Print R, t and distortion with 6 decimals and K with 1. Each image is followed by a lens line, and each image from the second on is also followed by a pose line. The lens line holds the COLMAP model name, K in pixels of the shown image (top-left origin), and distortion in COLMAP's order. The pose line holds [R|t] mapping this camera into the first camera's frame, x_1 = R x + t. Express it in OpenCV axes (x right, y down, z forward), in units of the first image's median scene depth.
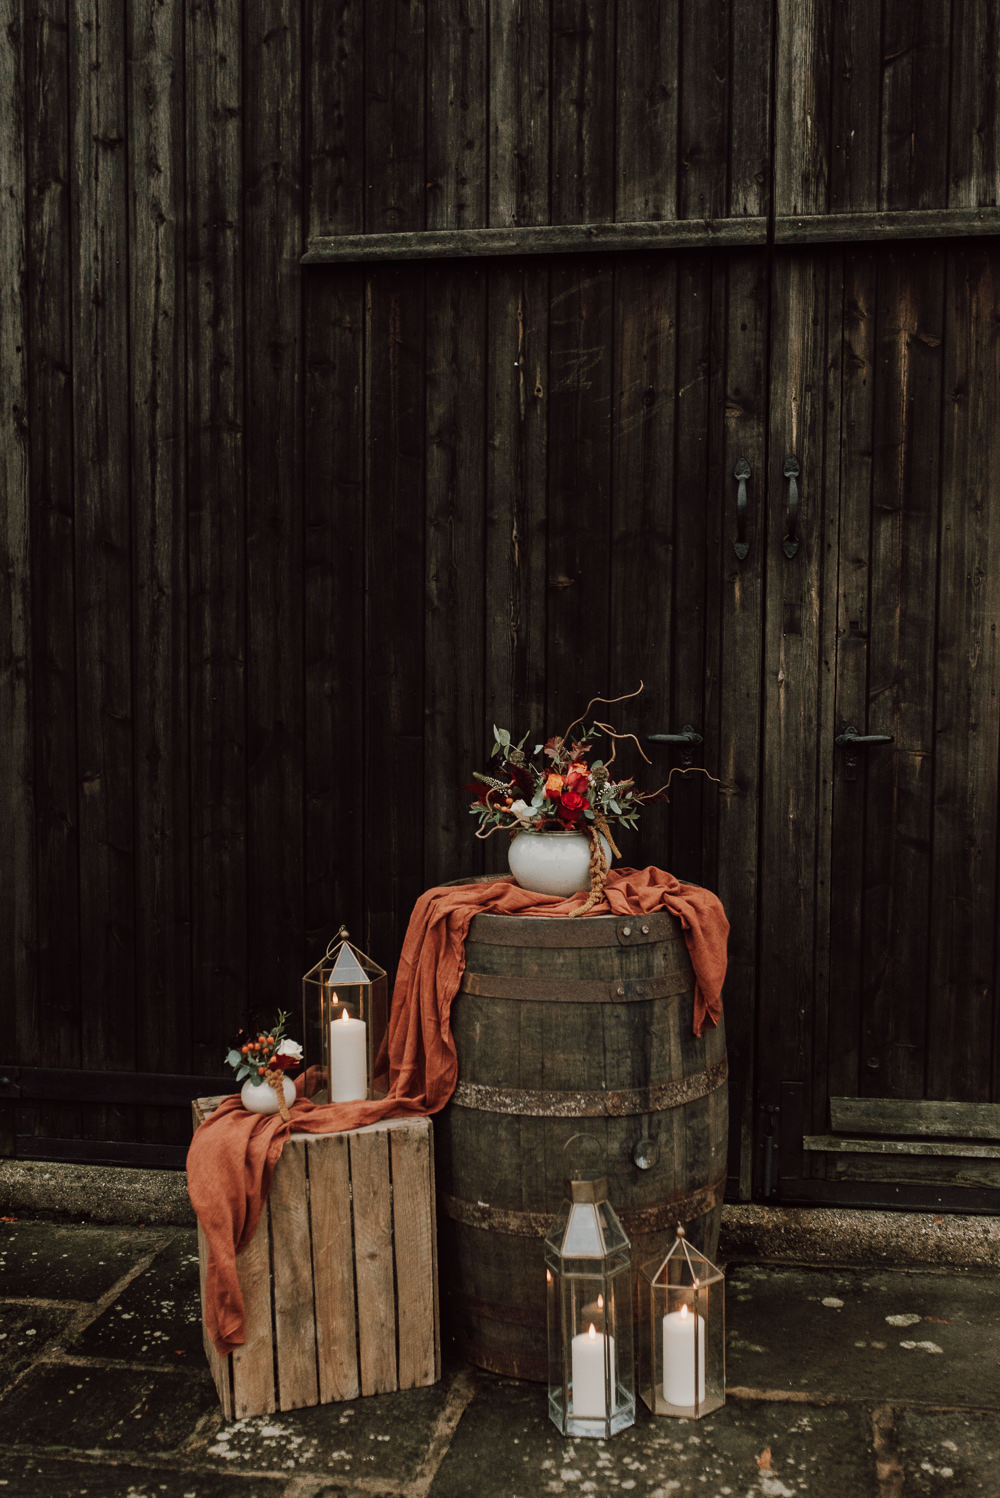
lens RADIAL K [[1694.6, 0, 471.4], [0, 1694.6, 819.9], [0, 0, 1]] dist [-0.002372, 0.000000]
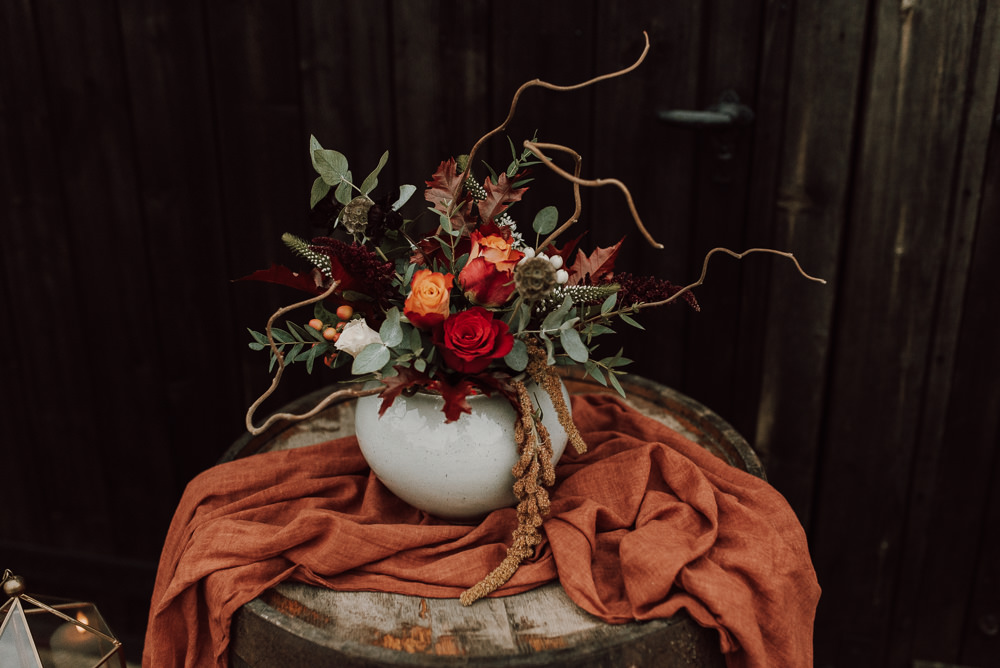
lens RADIAL K [[1131.2, 0, 462.8], [0, 1131.2, 400.1], [0, 0, 1]] dist [-0.002372, 0.000000]
pose [[0.998042, 0.008284, -0.061998, 0.061803], [0.008664, 0.963329, 0.268184, -0.058678], [0.061946, -0.268196, 0.961371, 0.596370]]
